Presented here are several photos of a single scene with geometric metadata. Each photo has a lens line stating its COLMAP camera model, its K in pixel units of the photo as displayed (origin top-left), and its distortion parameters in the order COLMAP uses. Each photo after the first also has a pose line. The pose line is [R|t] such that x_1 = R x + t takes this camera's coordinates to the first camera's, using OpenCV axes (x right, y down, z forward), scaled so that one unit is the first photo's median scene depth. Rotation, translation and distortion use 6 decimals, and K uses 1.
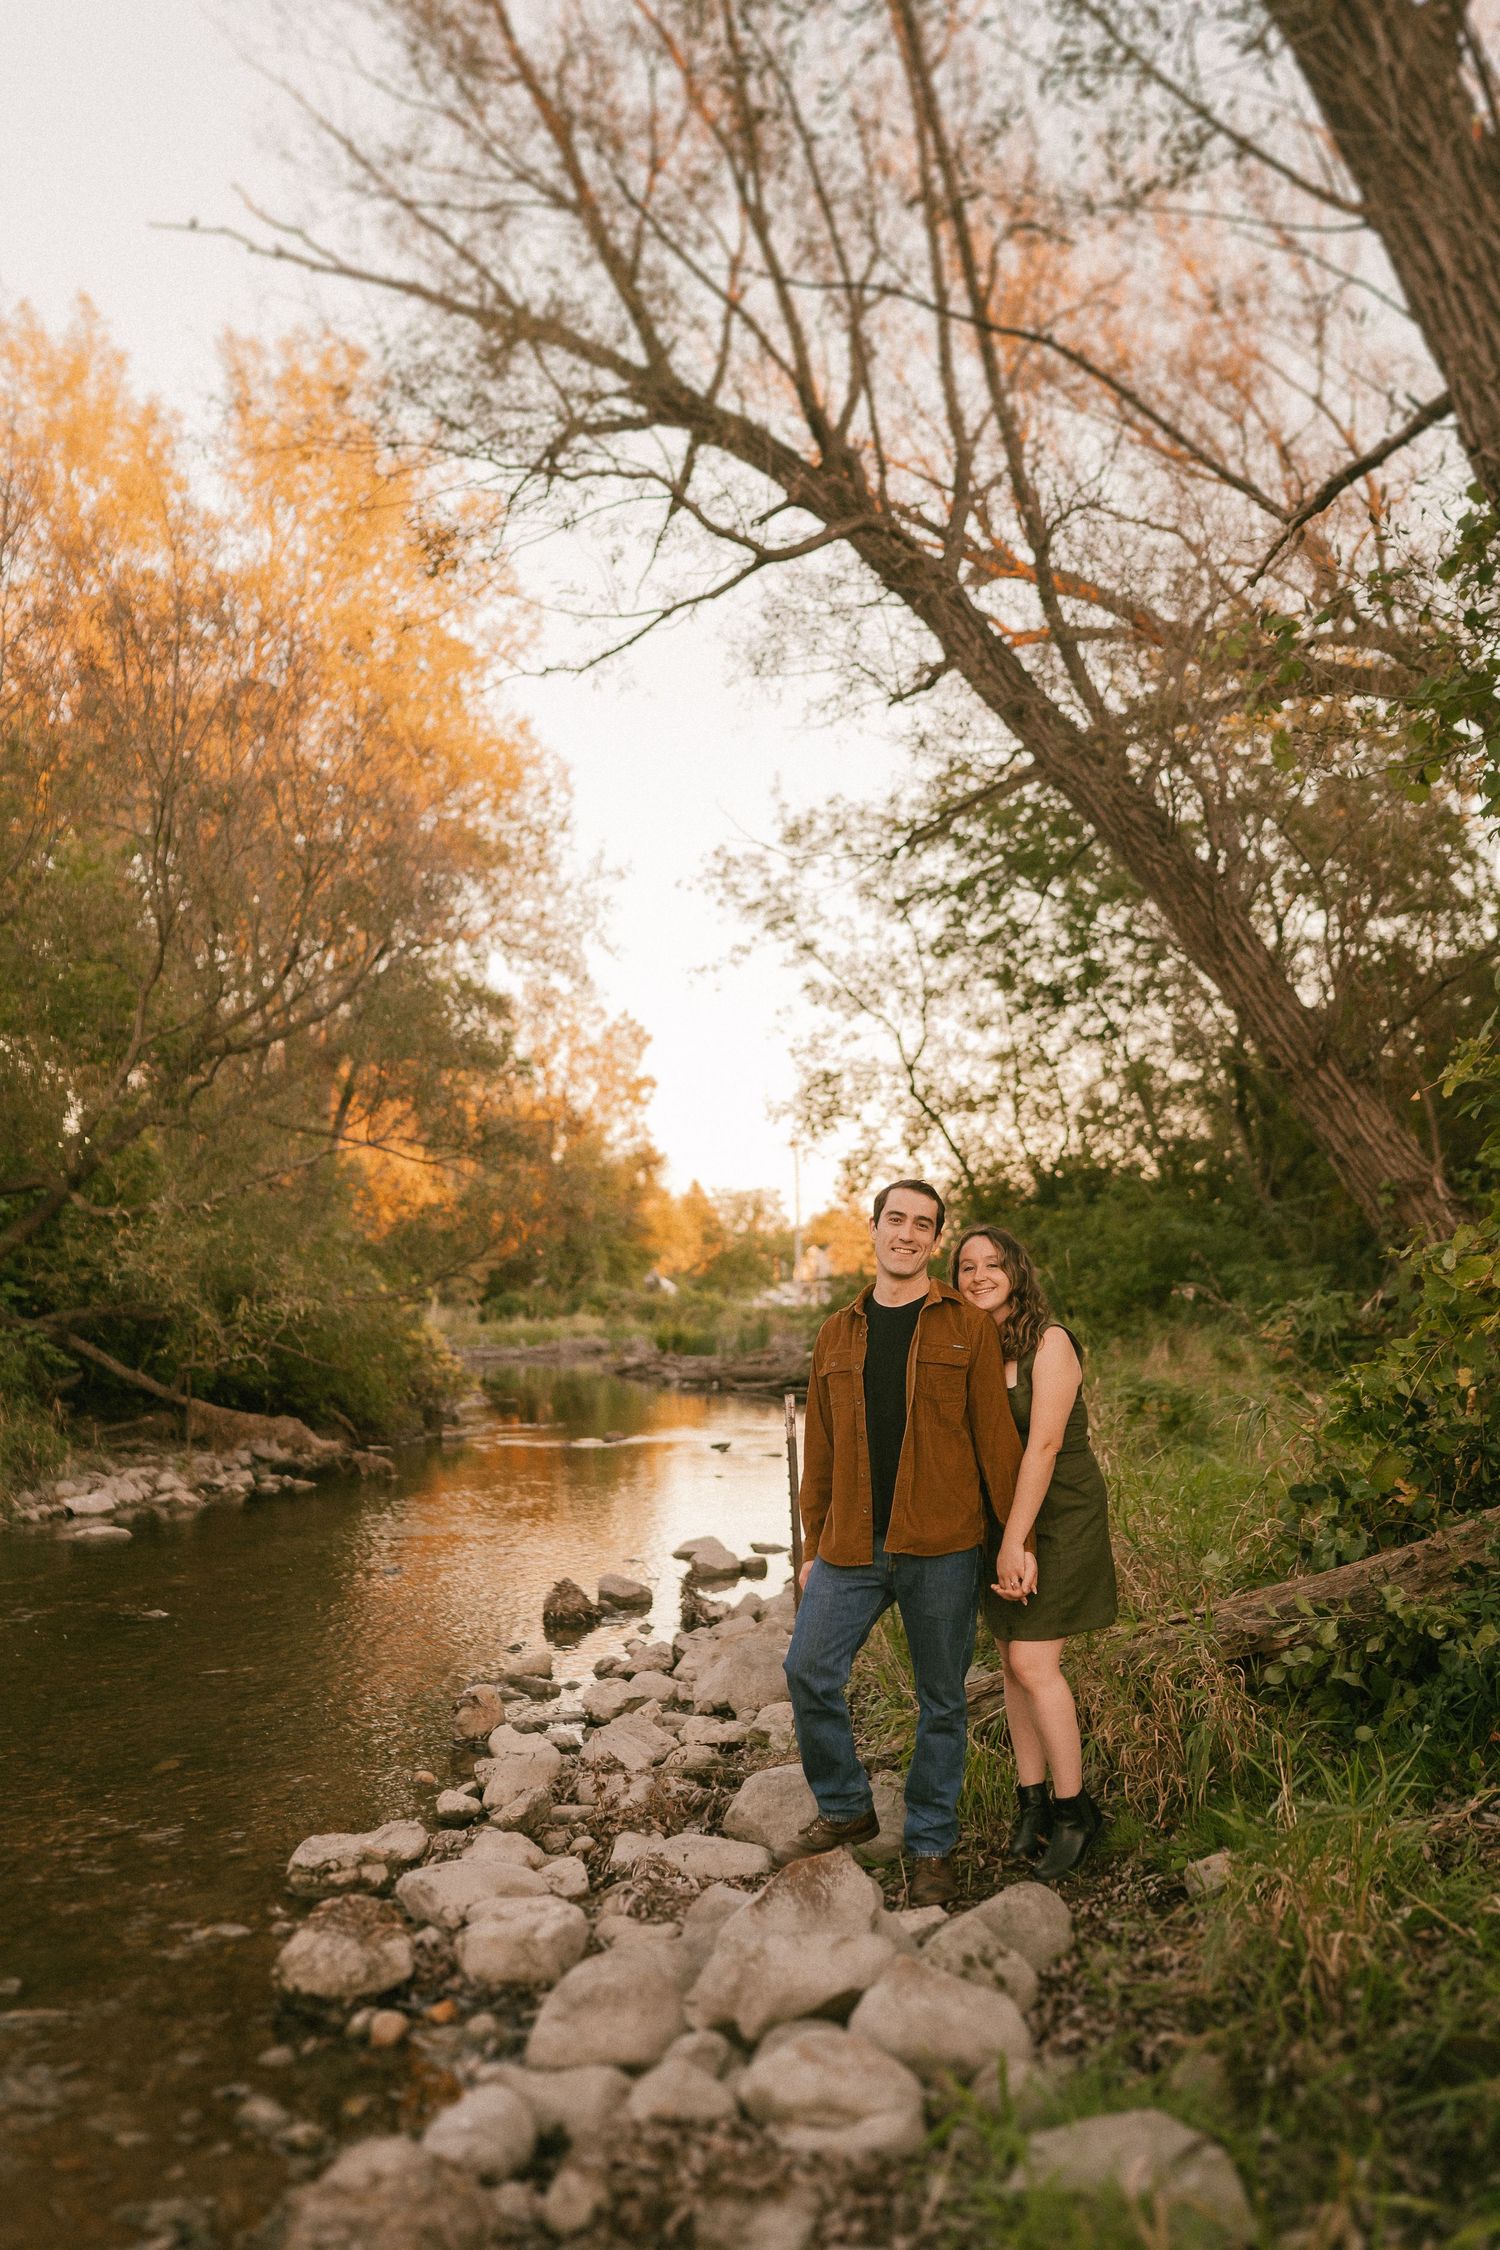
lens RADIAL K [[2149.3, 0, 750.0], [0, 2149.3, 1125.0], [0, 0, 1]] dist [0.002778, 0.015303]
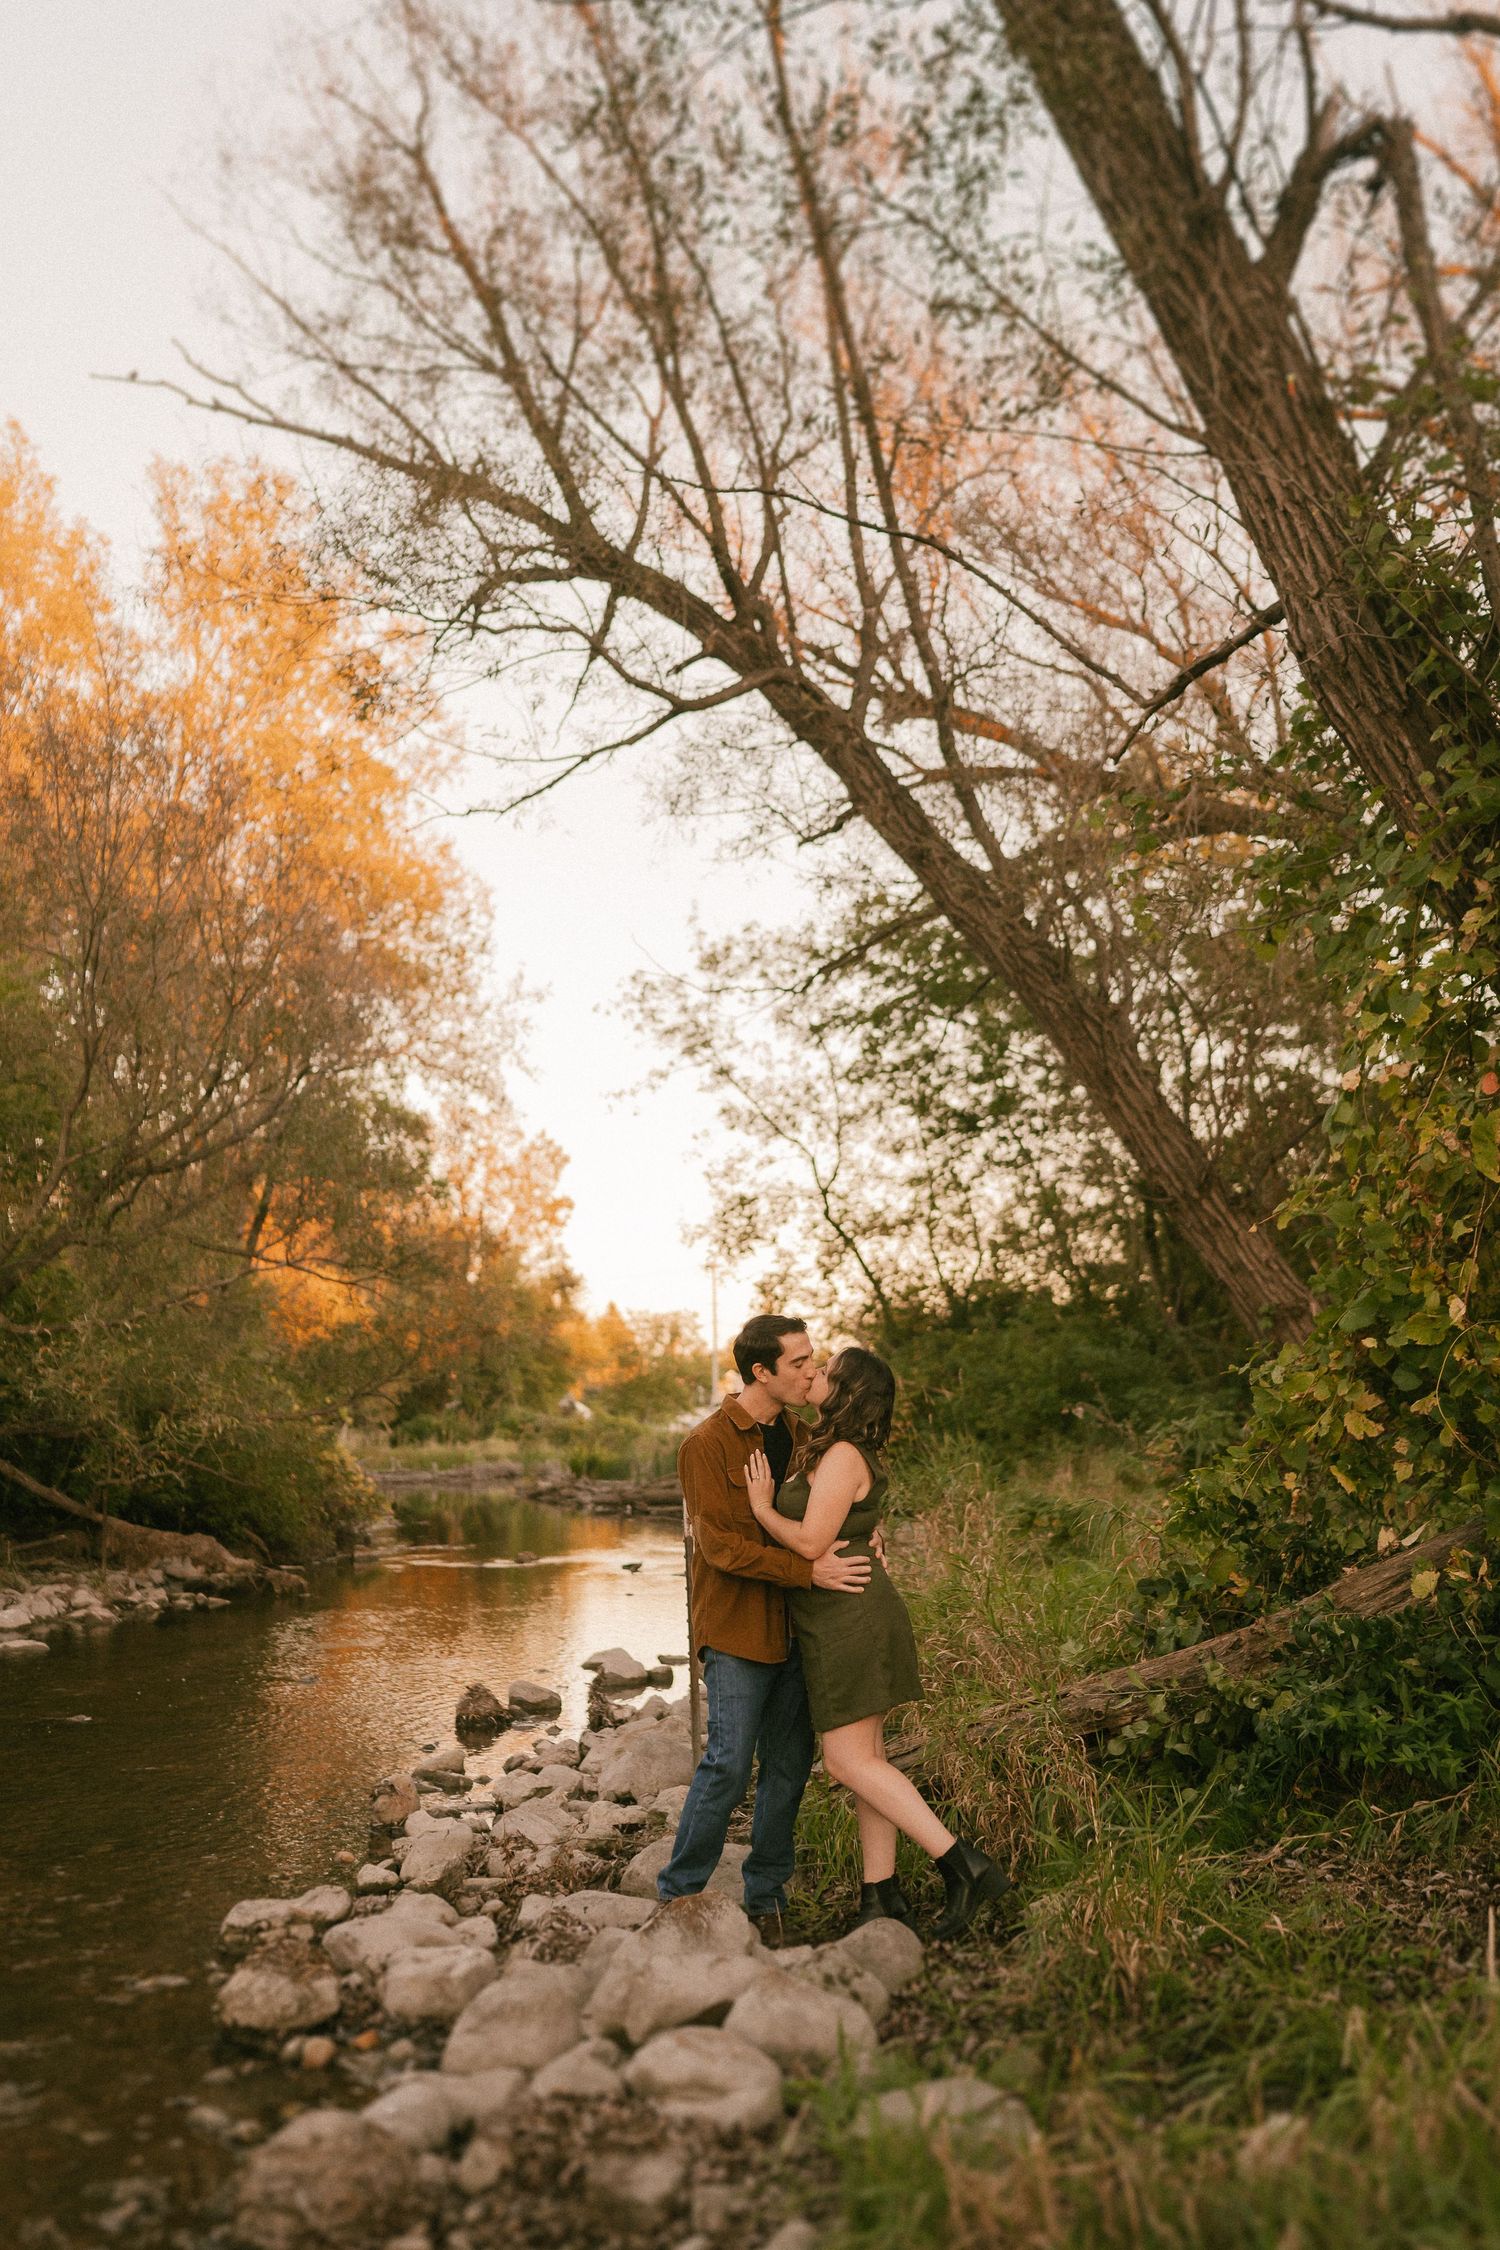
lens RADIAL K [[2173.3, 0, 745.6], [0, 2173.3, 1137.3], [0, 0, 1]] dist [-0.000051, 0.015066]
pose [[0.999348, 0.008419, 0.035103, 0.002394], [-0.006634, 0.998694, -0.050662, -0.000508], [-0.035483, 0.050396, 0.998099, -0.035319]]
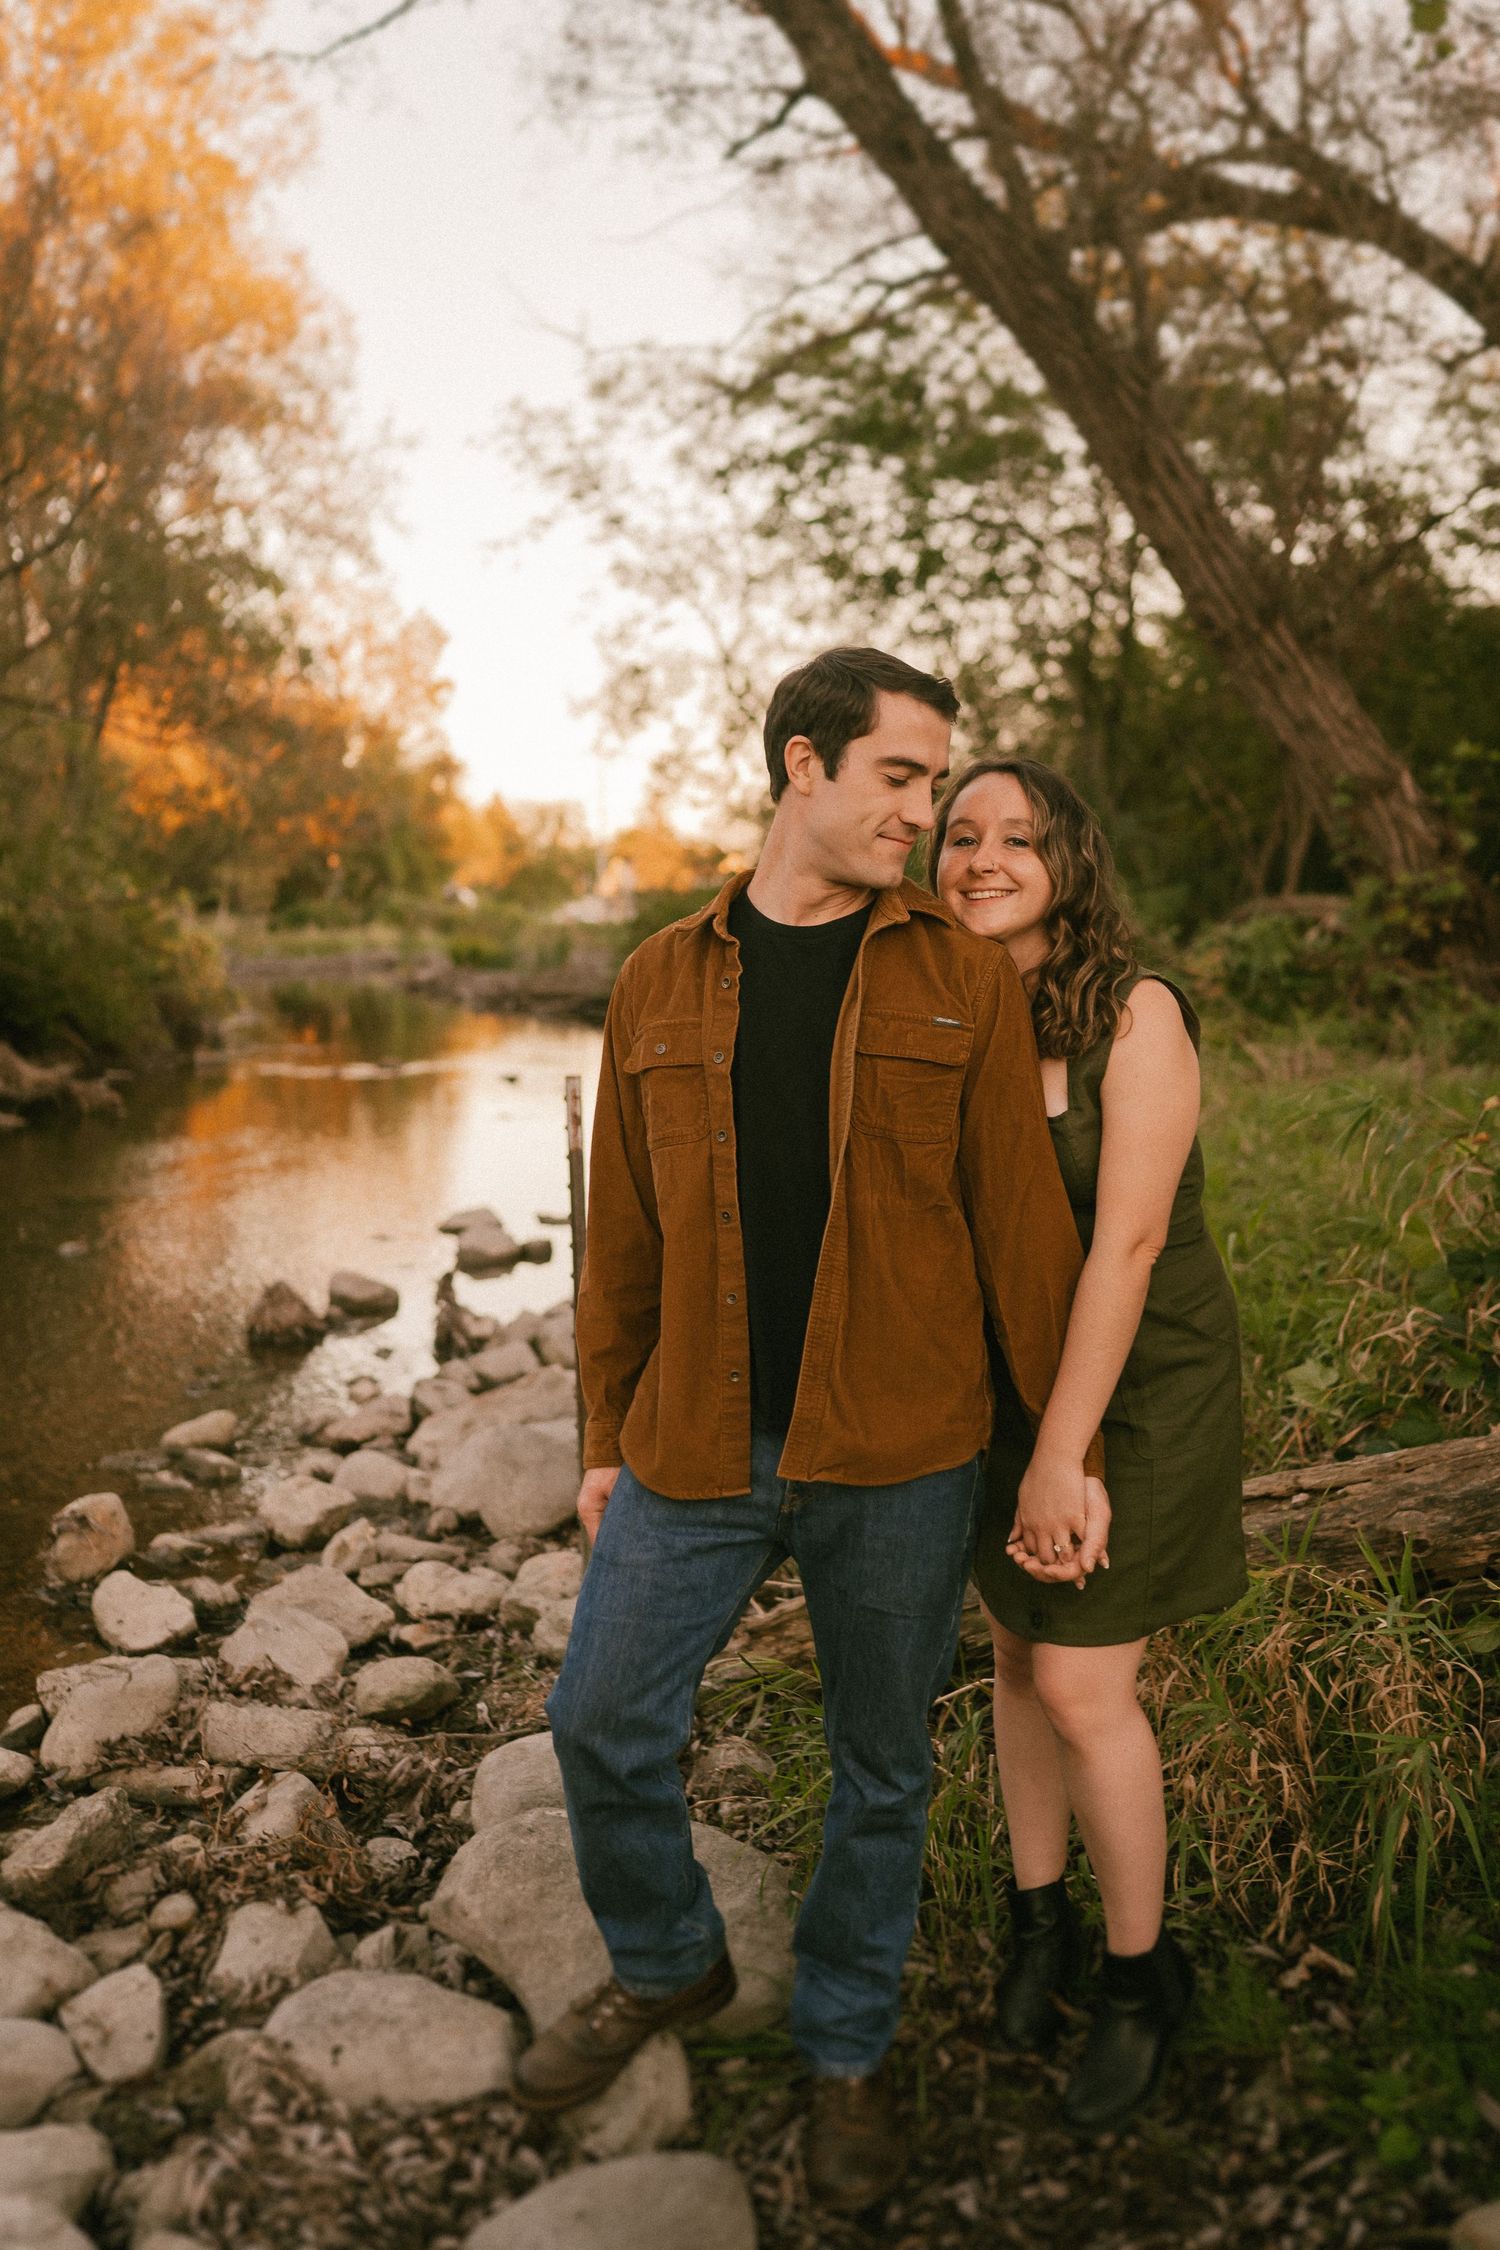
lens RADIAL K [[2149.3, 0, 750.0], [0, 2149.3, 1125.0], [0, 0, 1]] dist [0.002778, 0.015303]
pose [[0.995673, 0.009757, 0.092418, 0.003805], [-0.025959, 0.984087, 0.175782, 0.011457], [-0.089232, -0.177421, 0.980081, 0.134561]]
